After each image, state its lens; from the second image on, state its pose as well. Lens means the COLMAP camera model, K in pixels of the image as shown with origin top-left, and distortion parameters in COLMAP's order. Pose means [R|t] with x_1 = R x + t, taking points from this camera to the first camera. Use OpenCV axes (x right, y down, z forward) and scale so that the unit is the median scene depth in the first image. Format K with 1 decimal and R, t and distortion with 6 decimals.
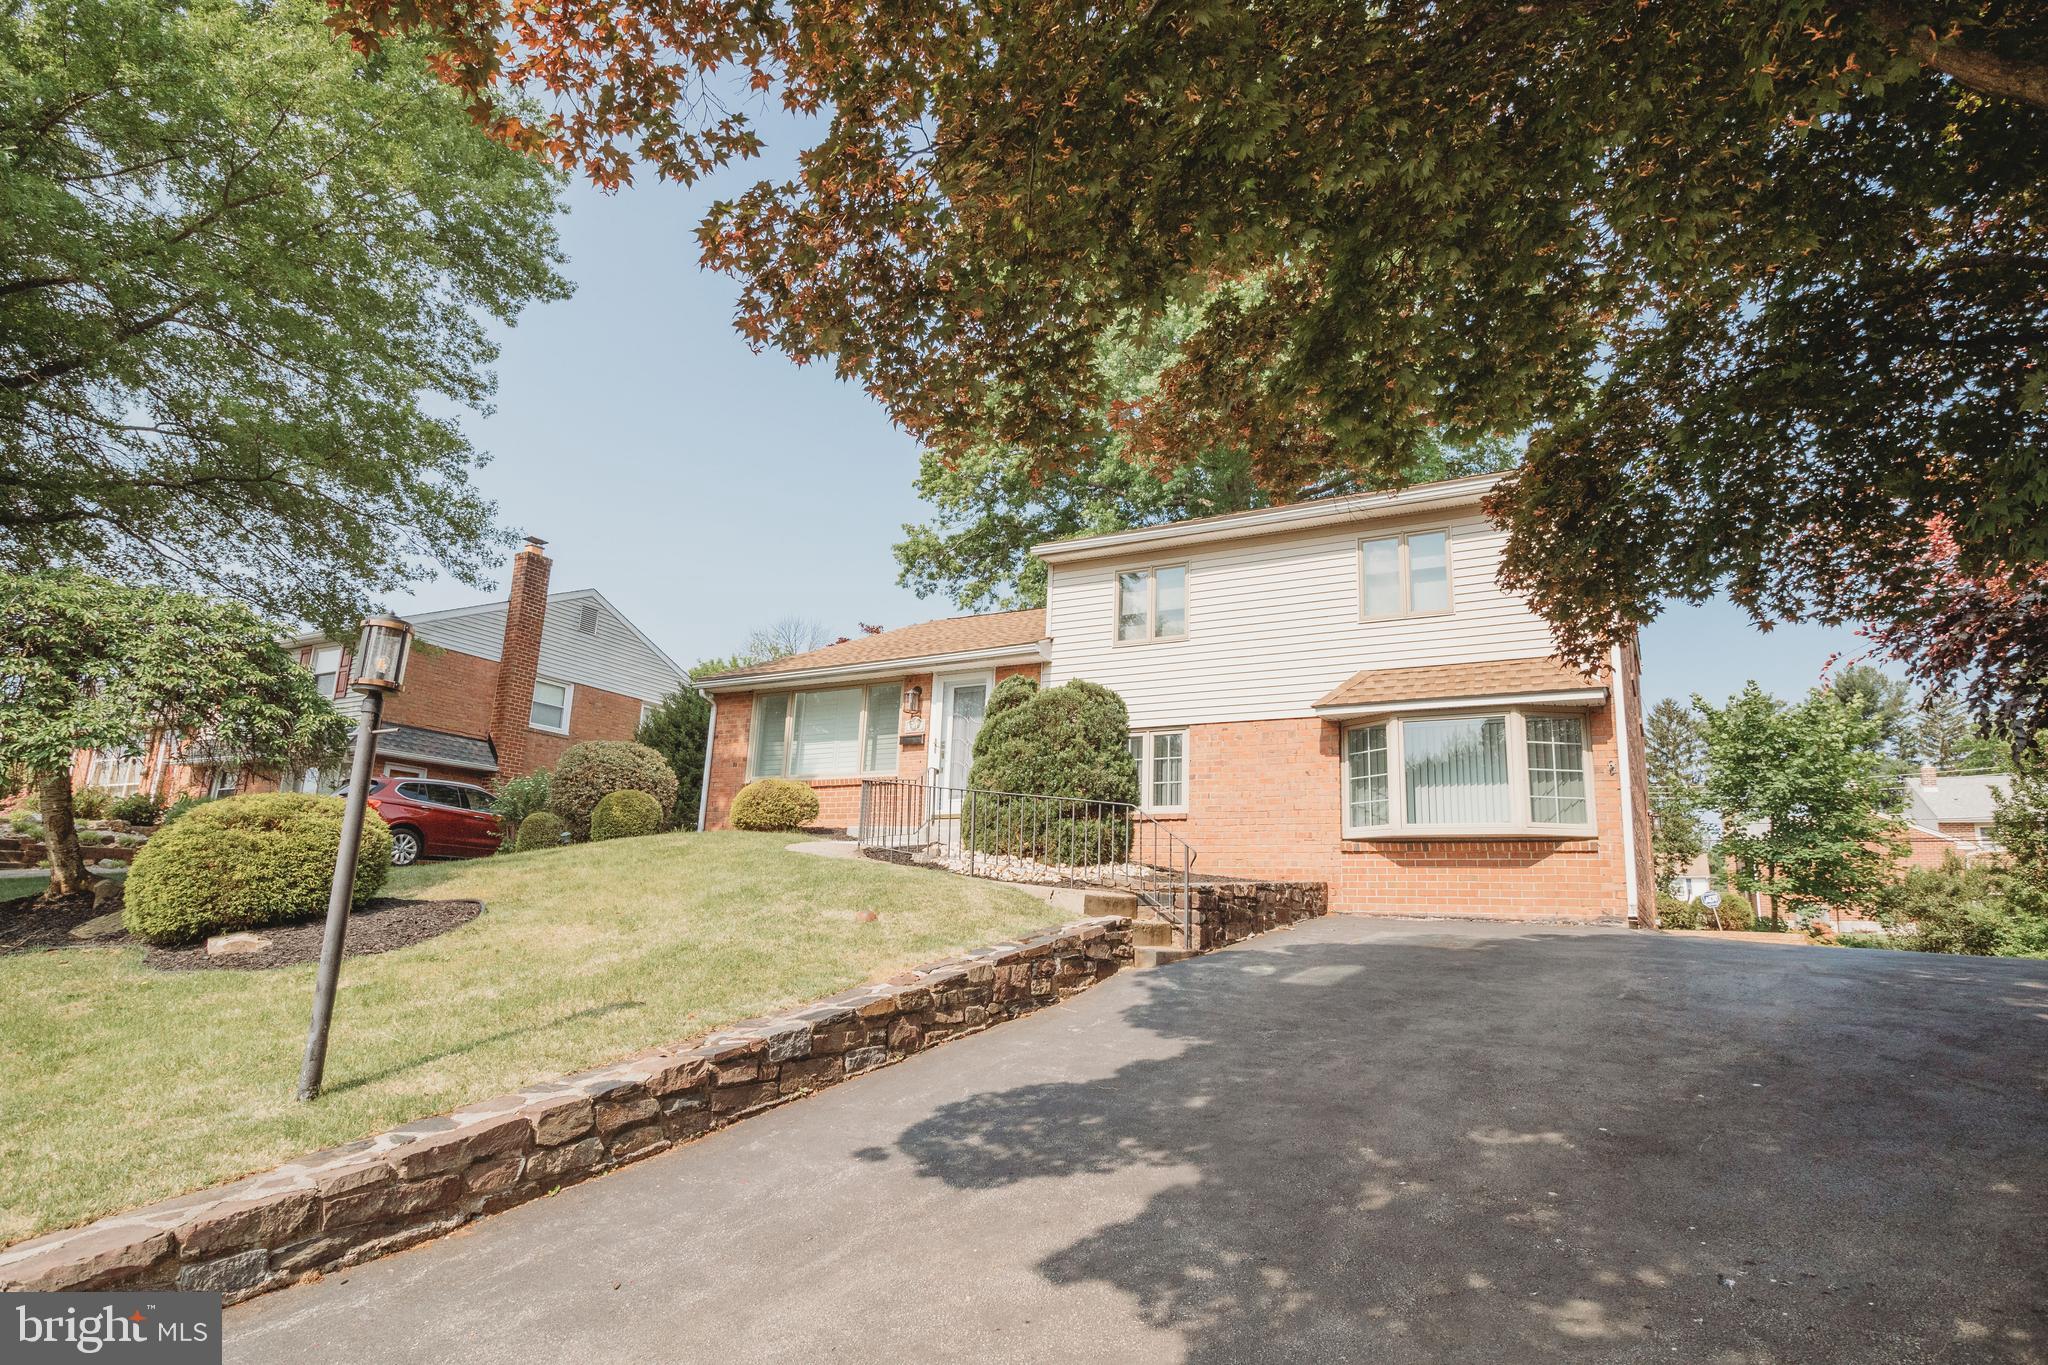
lens RADIAL K [[1117.4, 0, 1028.7], [0, 1117.4, 682.8], [0, 0, 1]] dist [-0.002239, -0.001595]
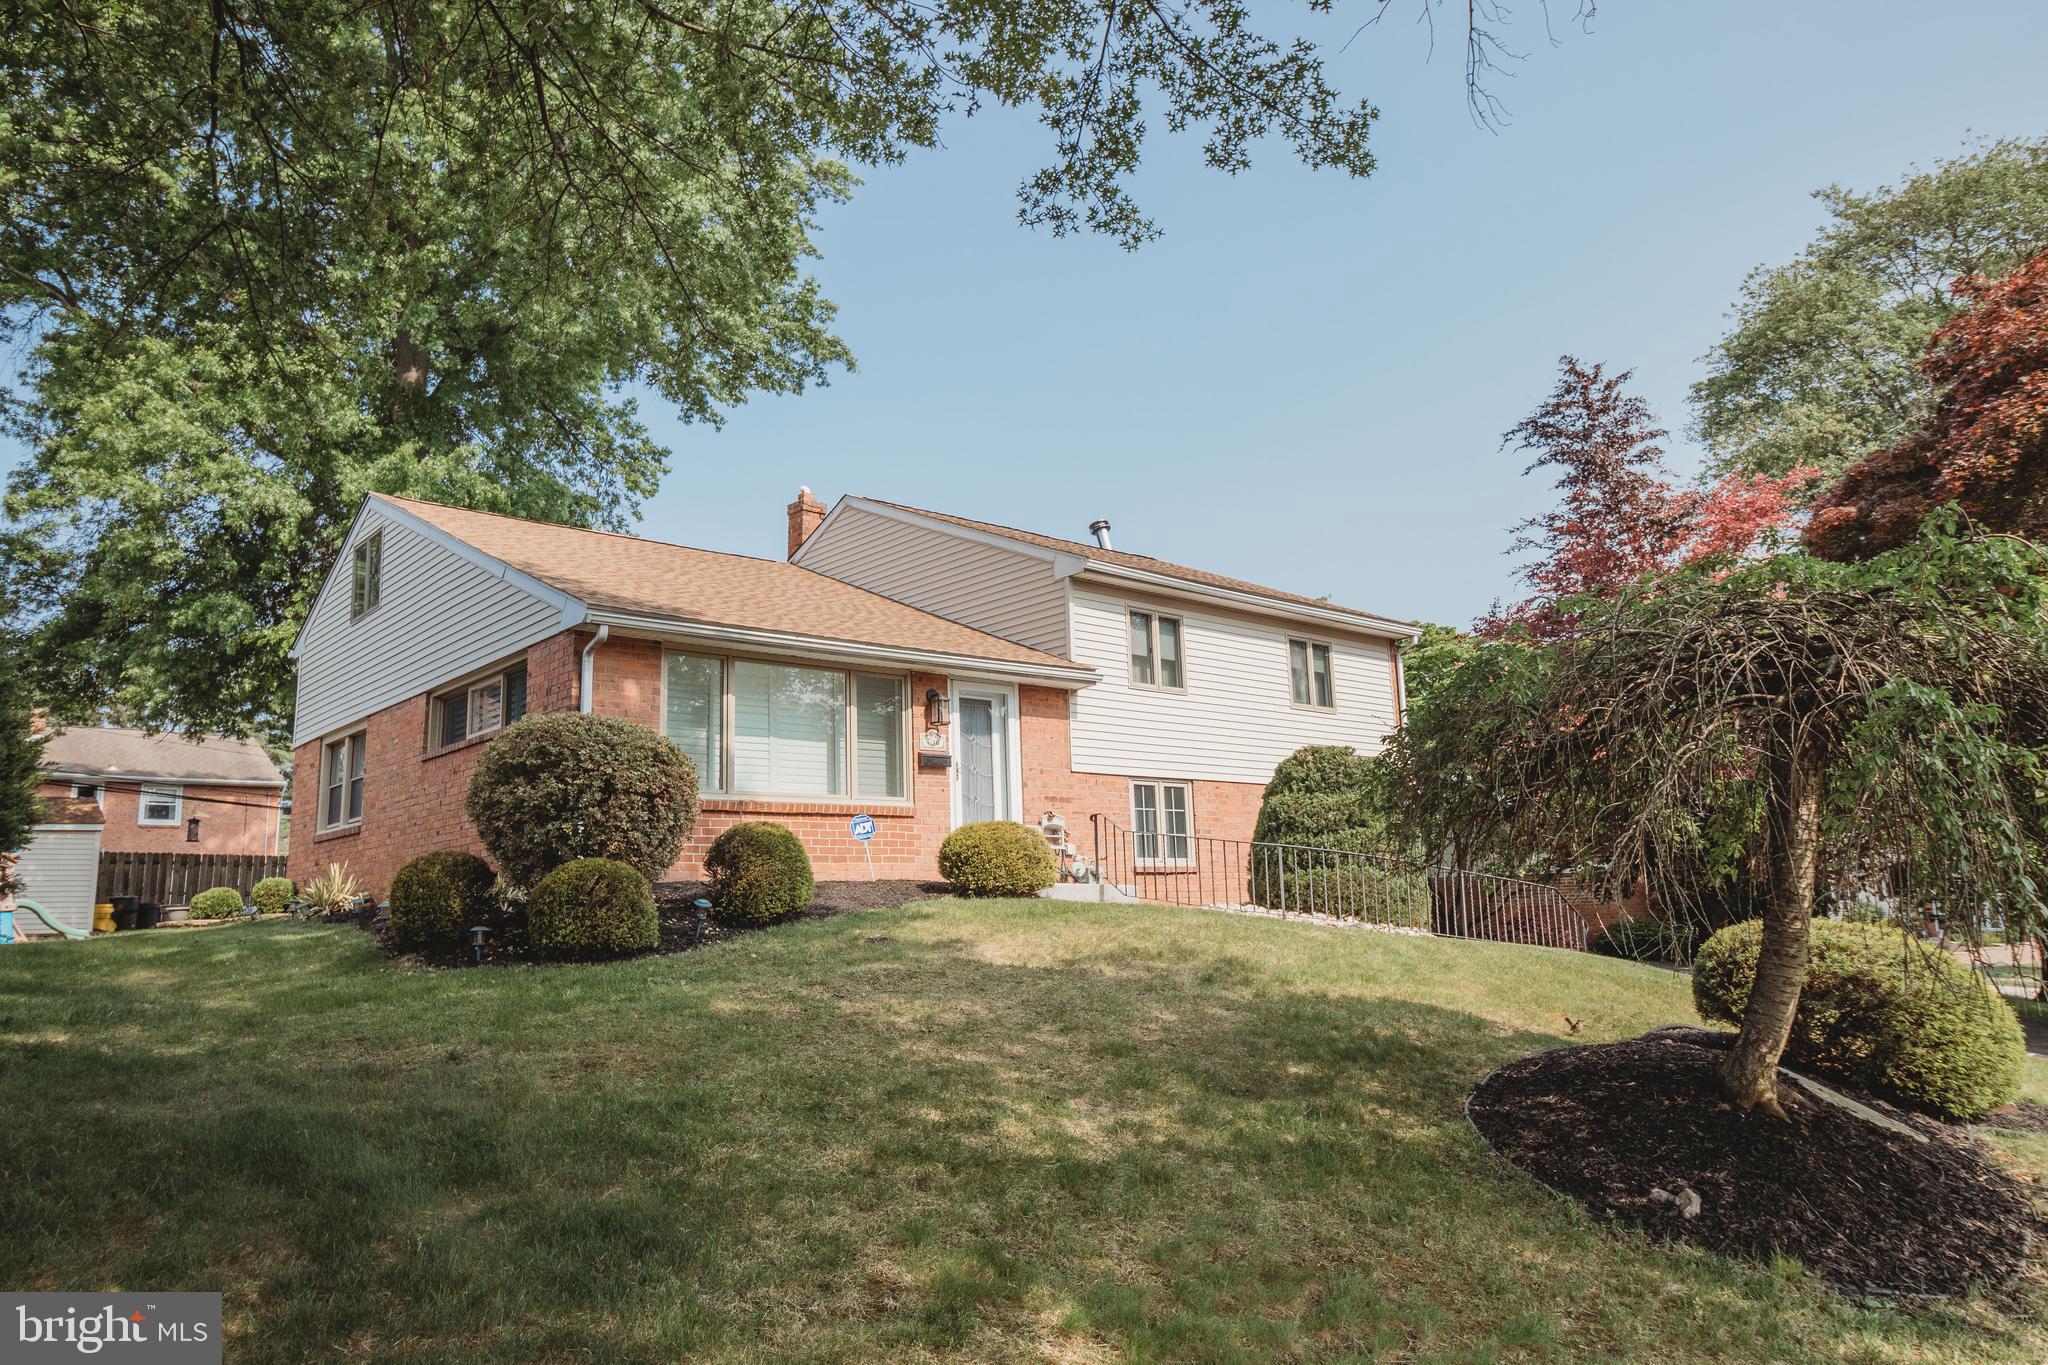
lens RADIAL K [[1389.1, 0, 1026.7], [0, 1389.1, 689.0], [0, 0, 1]] dist [0.005895, -0.003161]
pose [[0.338114, 0.109924, 0.934663, -1.180115], [-0.166375, 0.984494, -0.055598, 0.055055], [-0.926282, -0.136706, 0.351160, 0.745403]]
